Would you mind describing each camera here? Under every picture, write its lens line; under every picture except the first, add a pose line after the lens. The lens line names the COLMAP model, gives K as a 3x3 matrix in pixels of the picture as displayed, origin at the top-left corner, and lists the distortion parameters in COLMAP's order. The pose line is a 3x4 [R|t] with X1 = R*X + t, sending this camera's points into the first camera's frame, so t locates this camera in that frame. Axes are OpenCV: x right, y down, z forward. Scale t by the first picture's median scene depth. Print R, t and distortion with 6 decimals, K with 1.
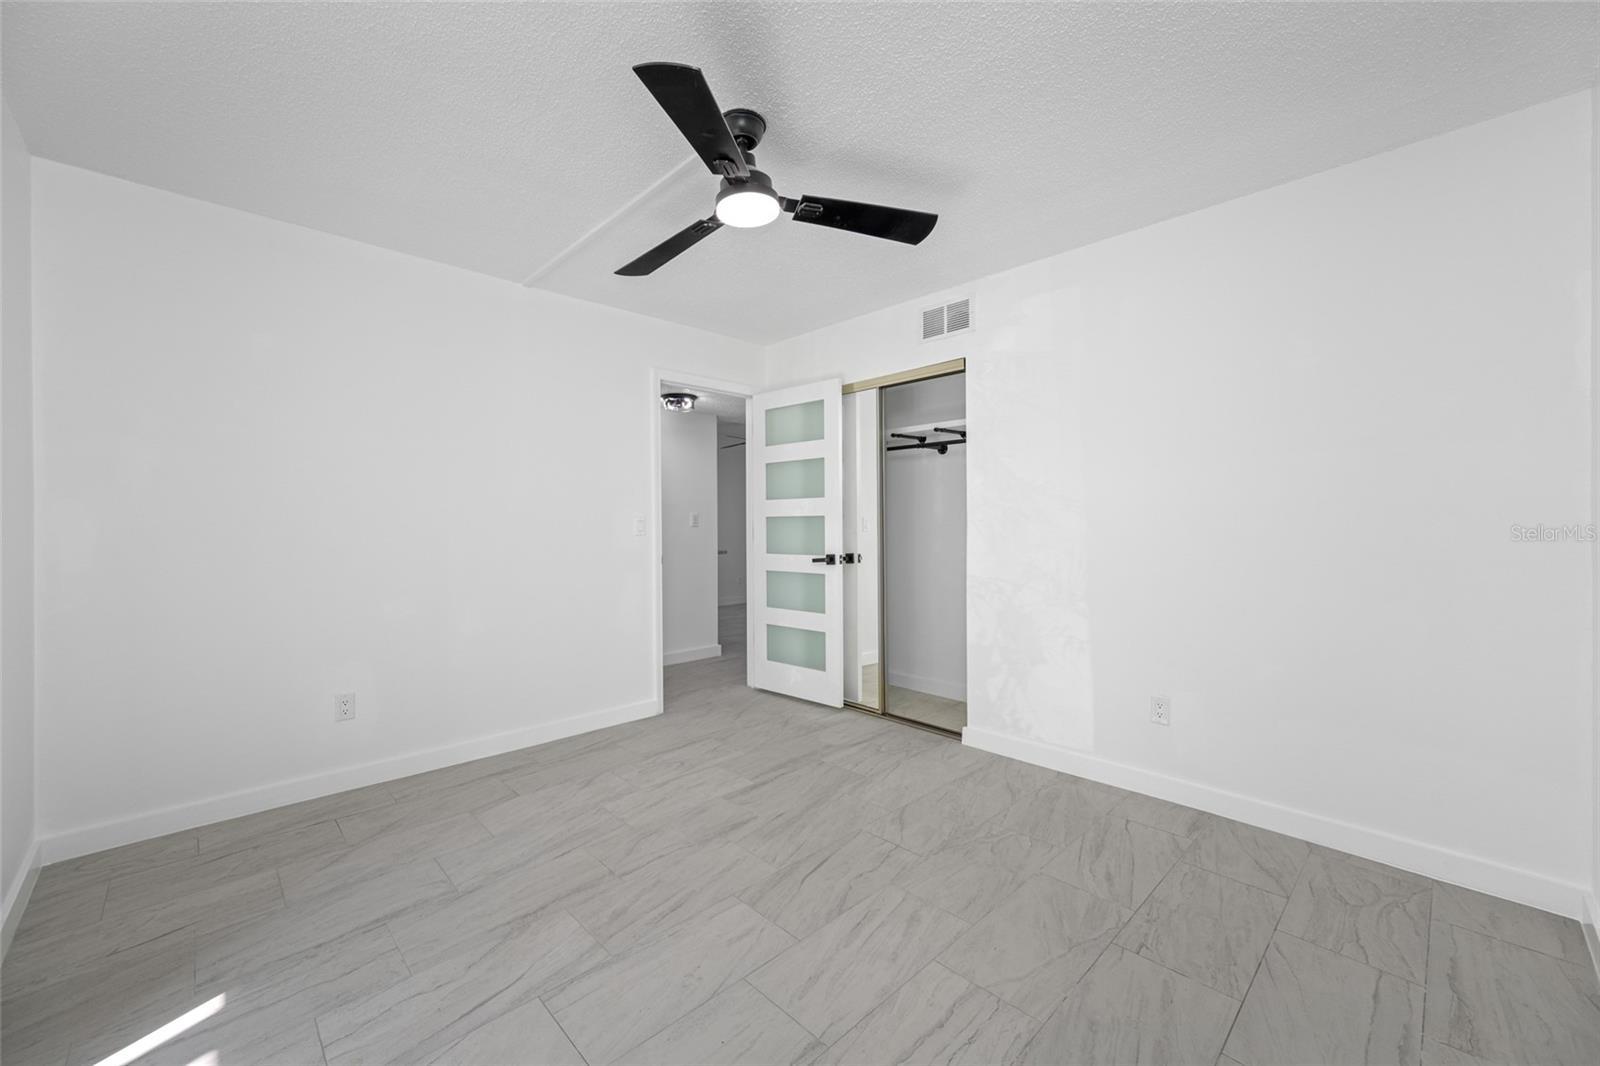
lens RADIAL K [[629.8, 0, 796.8], [0, 629.8, 535.3], [0, 0, 1]] dist [-0.006366, 0.000476]
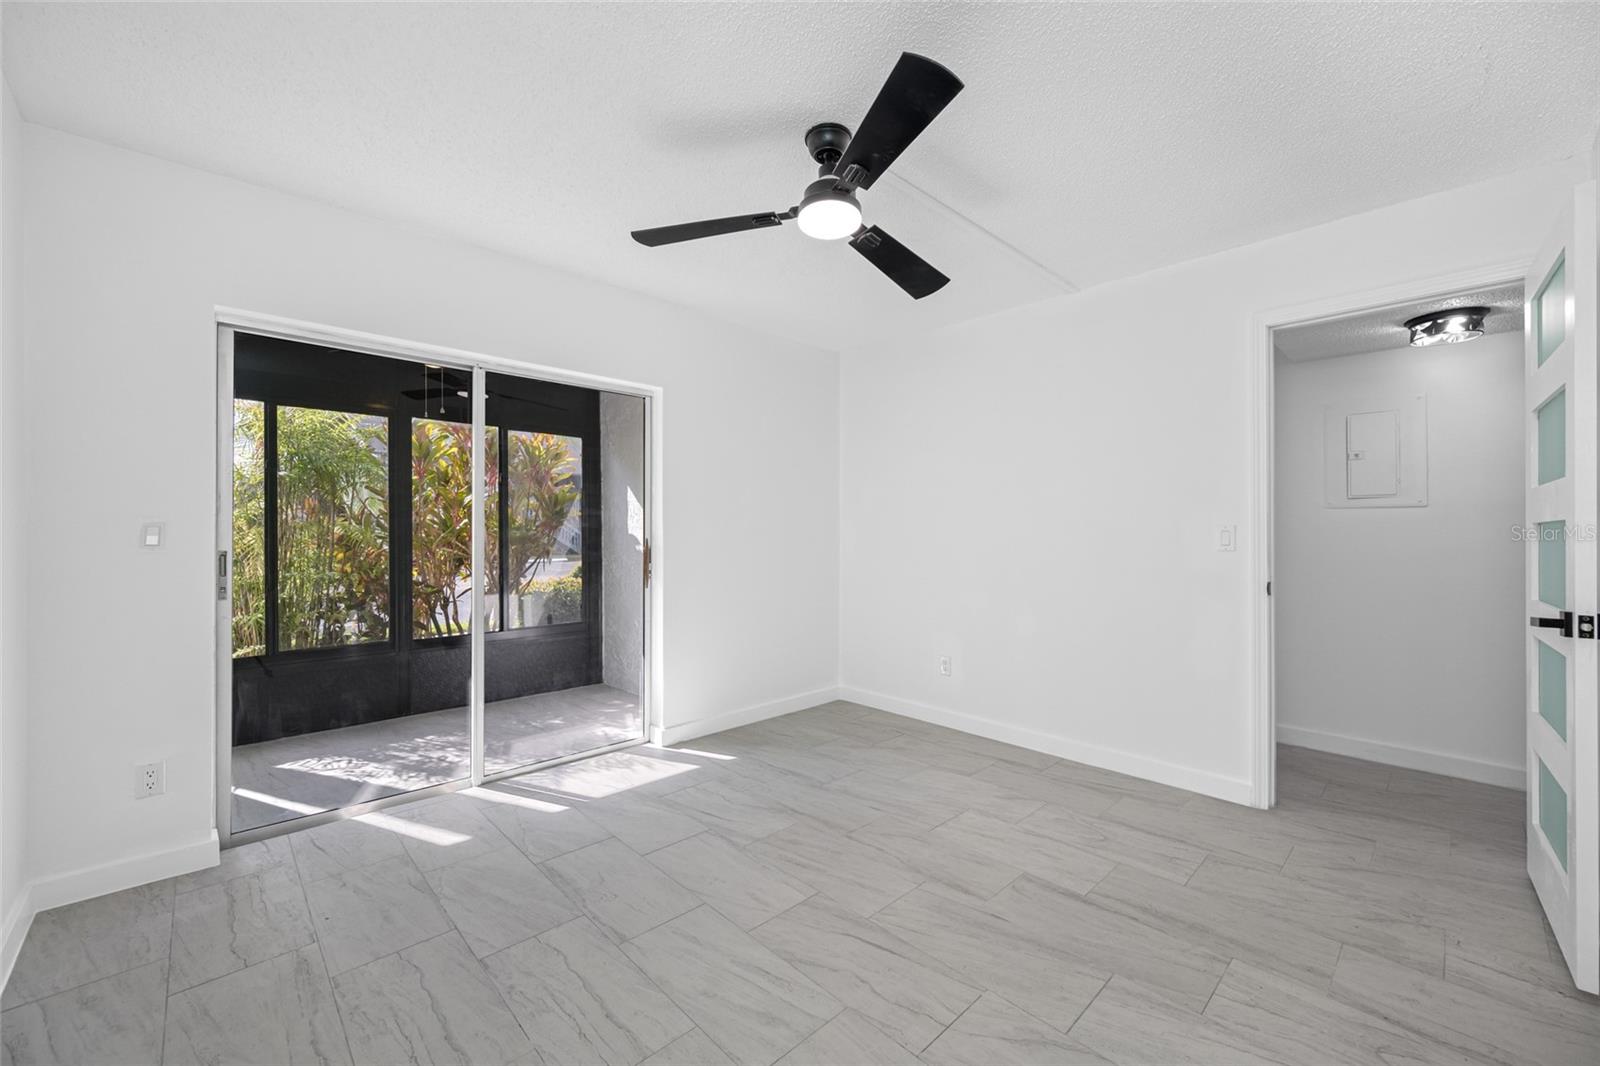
lens RADIAL K [[629.8, 0, 791.7], [0, 629.8, 528.6], [0, 0, 1]] dist [-0.006366, 0.000476]
pose [[-0.004925, 0.000110, -0.999988, 0.770941], [-0.026793, 0.999641, 0.000242, -0.015258], [0.999629, 0.026794, -0.004921, 0.788570]]
